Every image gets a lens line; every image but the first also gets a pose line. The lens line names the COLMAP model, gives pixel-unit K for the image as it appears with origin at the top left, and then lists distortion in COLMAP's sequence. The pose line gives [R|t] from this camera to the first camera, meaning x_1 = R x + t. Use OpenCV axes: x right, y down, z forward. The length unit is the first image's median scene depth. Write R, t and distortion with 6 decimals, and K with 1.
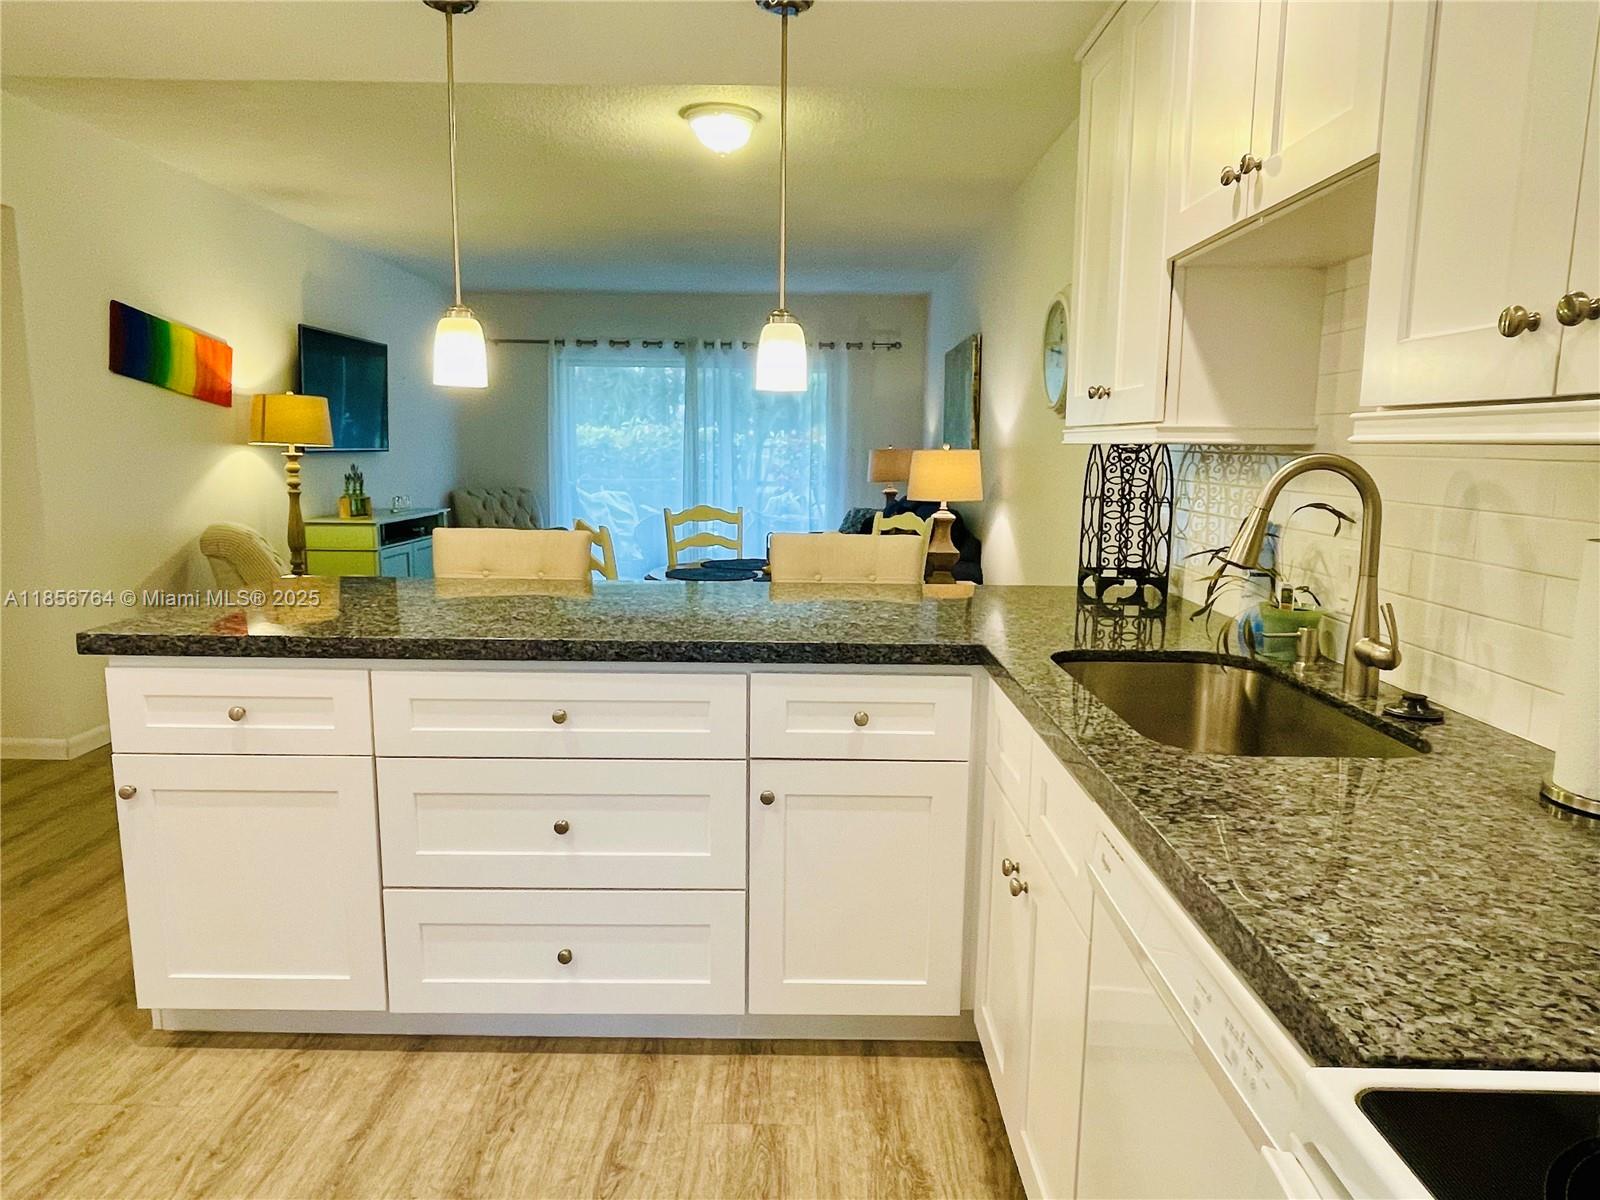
lens RADIAL K [[1026.4, 0, 804.7], [0, 1026.4, 601.5], [0, 0, 1]] dist [-0.007495, -0.002572]
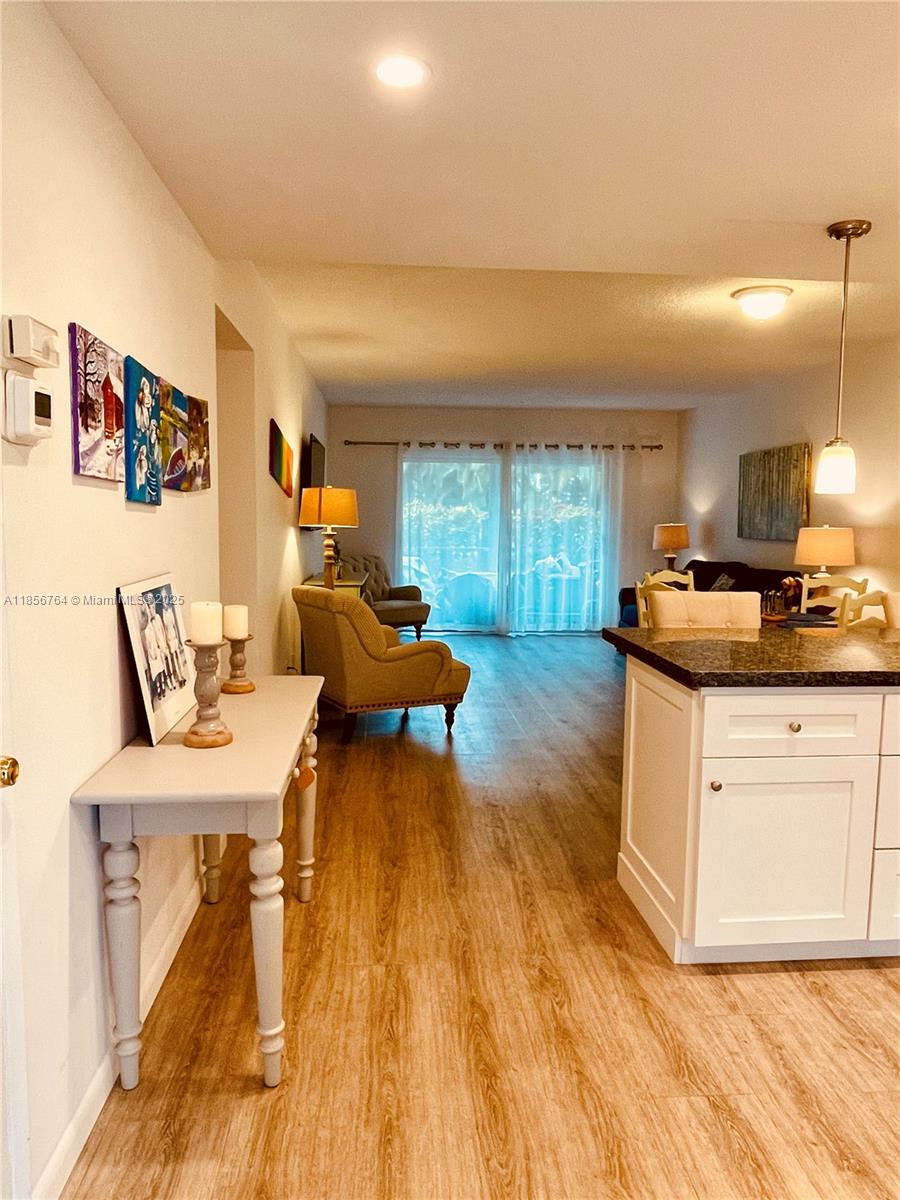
lens RADIAL K [[811.2, 0, 445.4], [0, 811.2, 595.2], [0, 0, 1]] dist [-0.005421, -0.002613]
pose [[0.997278, -0.011095, 0.072894, -0.444172], [0.015041, 0.998438, -0.053817, -0.007708], [-0.072183, 0.054767, 0.995887, -0.035264]]
